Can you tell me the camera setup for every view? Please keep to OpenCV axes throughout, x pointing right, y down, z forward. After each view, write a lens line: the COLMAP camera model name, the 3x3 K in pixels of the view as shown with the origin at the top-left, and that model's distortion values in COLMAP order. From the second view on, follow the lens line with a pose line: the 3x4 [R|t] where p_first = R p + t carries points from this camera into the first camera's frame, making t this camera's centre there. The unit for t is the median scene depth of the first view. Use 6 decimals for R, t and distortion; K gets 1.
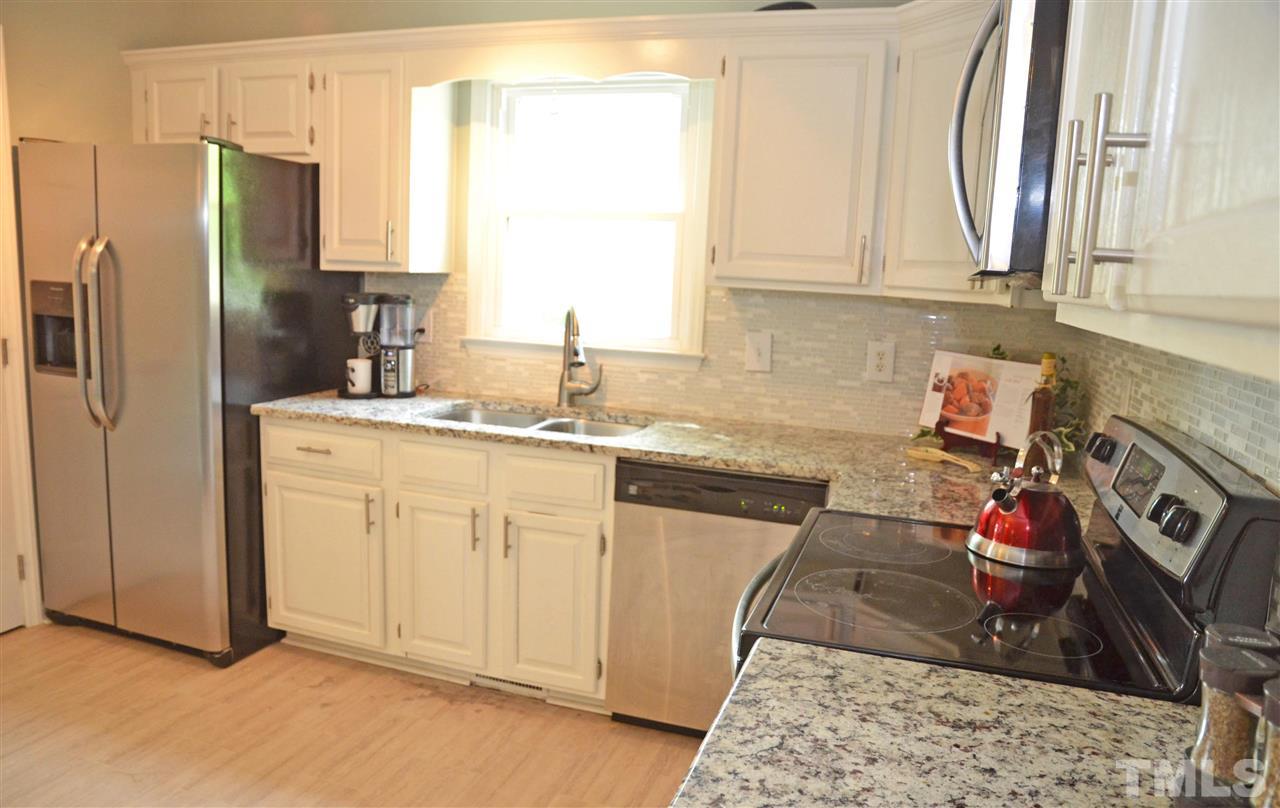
lens RADIAL K [[908.6, 0, 643.2], [0, 908.6, 412.1], [0, 0, 1]] dist [-0.113247, 0.080983]
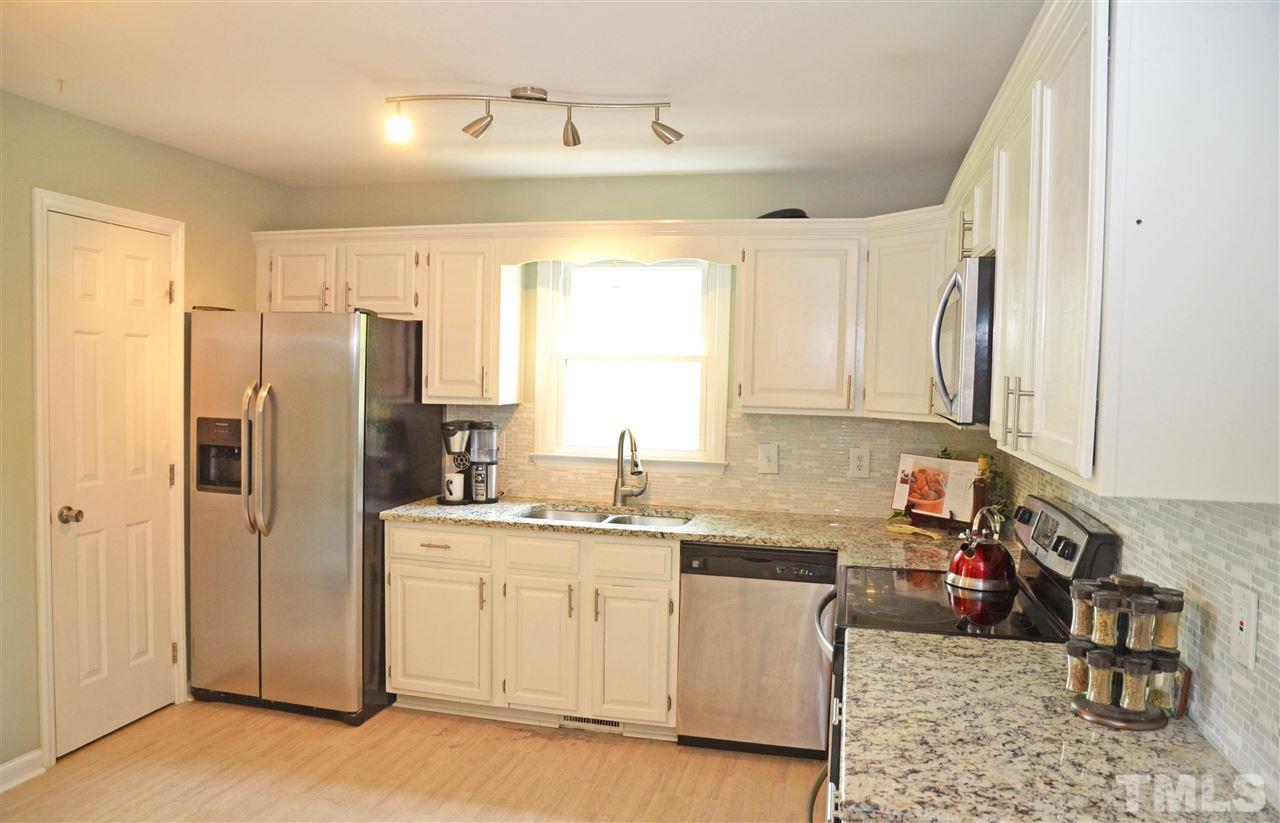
lens RADIAL K [[919.6, 0, 647.1], [0, 919.6, 407.1], [0, 0, 1]] dist [-0.118819, 0.104349]
pose [[0.995283, -0.026399, 0.093355, -0.184748], [0.036705, 0.993202, -0.110466, 0.000478], [-0.089804, 0.113371, 0.989486, -0.346321]]
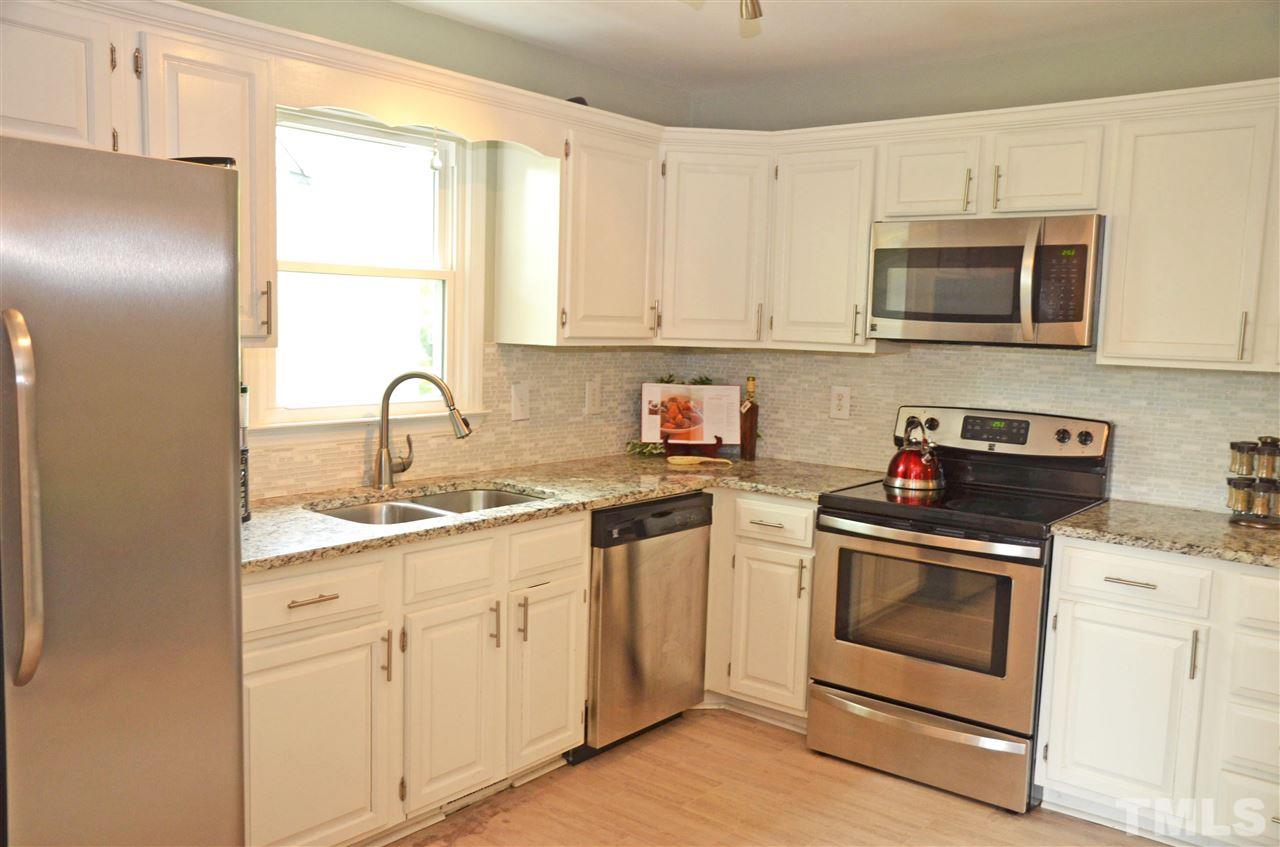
lens RADIAL K [[1083.8, 0, 654.3], [0, 1083.8, 423.4], [0, 0, 1]] dist [-0.010531, -0.003949]
pose [[0.337038, -0.129430, 0.932552, -1.094082], [0.133500, 0.987067, 0.088747, -0.143001], [-0.931978, 0.094585, 0.349958, 0.425462]]
